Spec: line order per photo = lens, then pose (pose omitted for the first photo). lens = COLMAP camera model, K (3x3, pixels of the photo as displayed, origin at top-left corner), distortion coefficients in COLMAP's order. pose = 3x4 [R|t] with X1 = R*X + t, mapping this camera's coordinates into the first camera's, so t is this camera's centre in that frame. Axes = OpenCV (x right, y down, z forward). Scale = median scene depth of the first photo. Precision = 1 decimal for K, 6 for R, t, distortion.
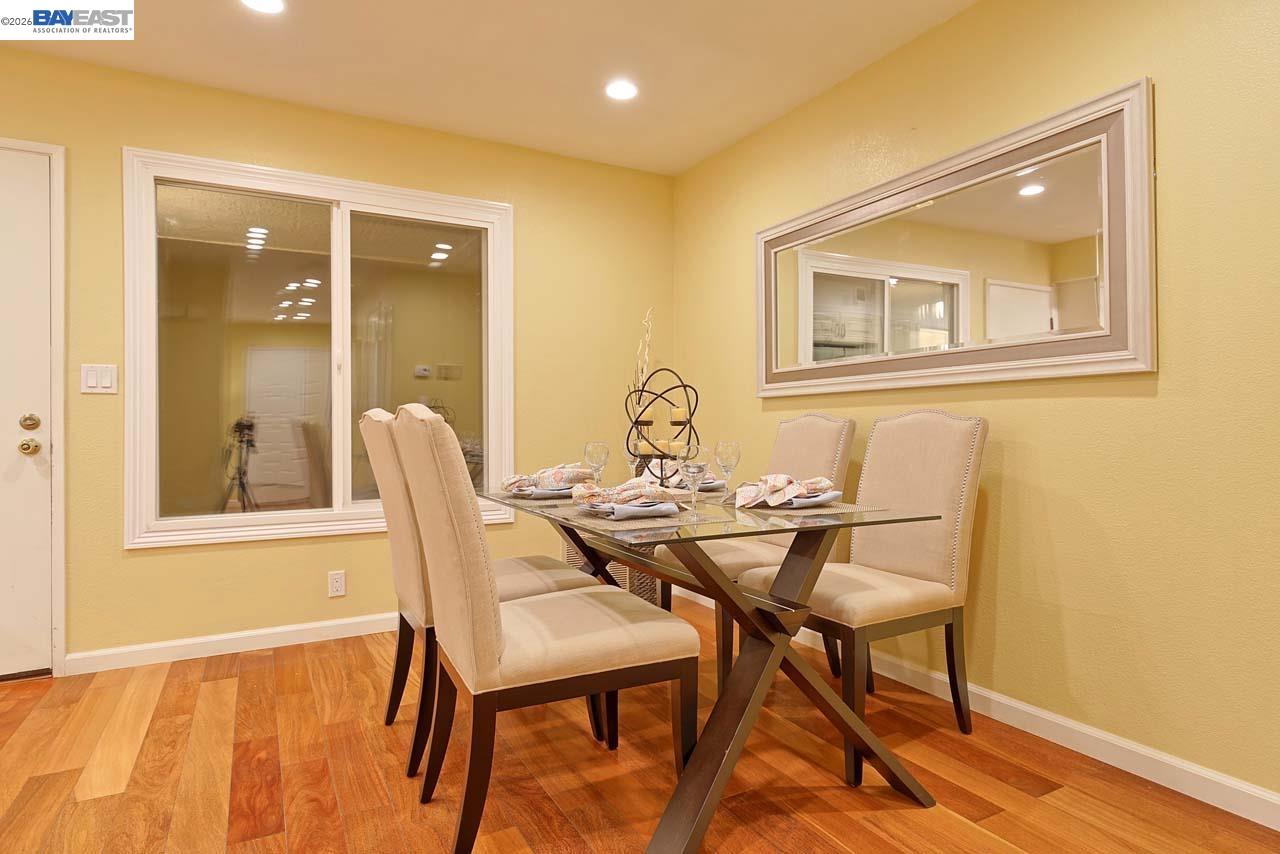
lens RADIAL K [[715.2, 0, 640.0], [0, 715.2, 427.0], [0, 0, 1]] dist [-0.002070, -0.000483]
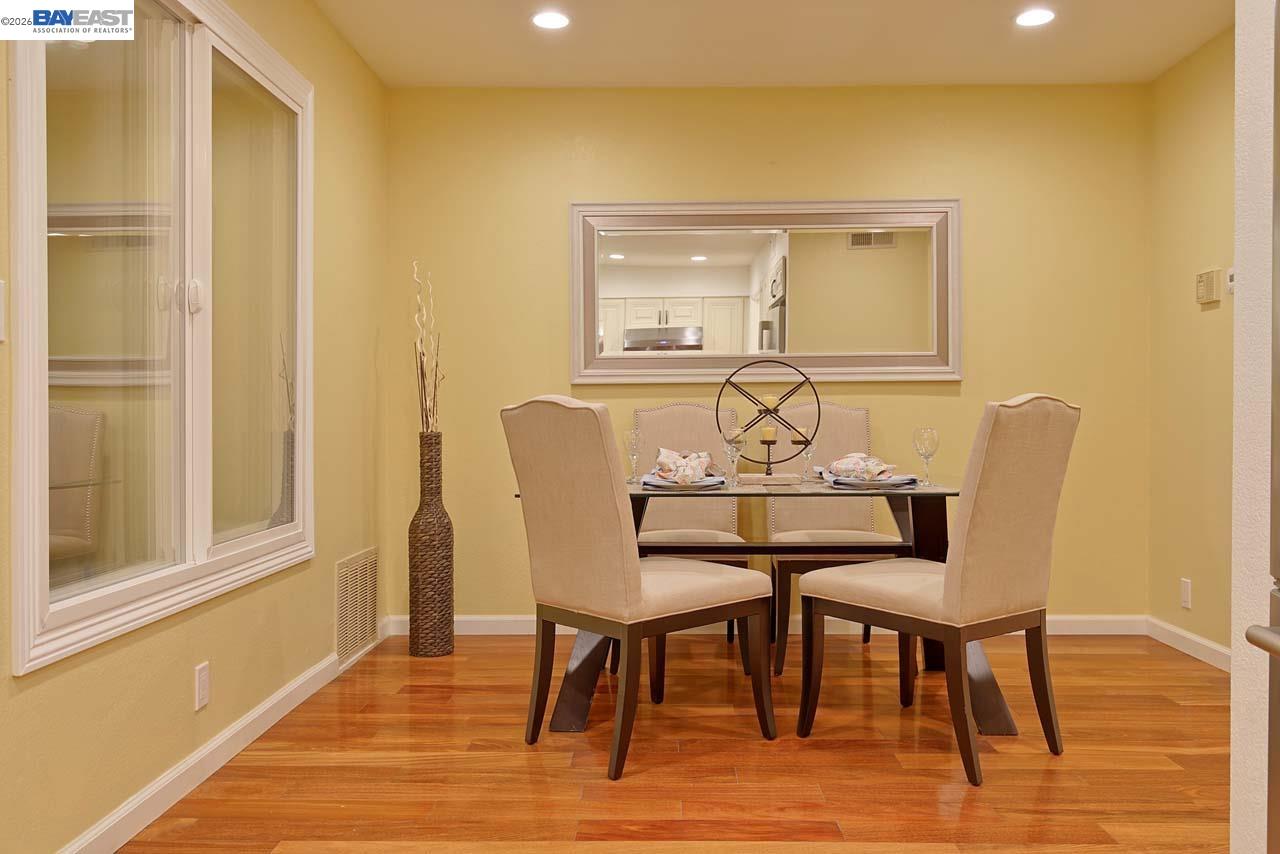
lens RADIAL K [[1048.3, 0, 640.0], [0, 1048.3, 427.0], [0, 0, 1]] dist [0.001020, 0.000250]
pose [[0.493680, -0.008770, 0.869600, -1.535170], [0.002063, 0.999958, 0.008914, 0.003711], [-0.869641, -0.002607, 0.493677, 0.420100]]
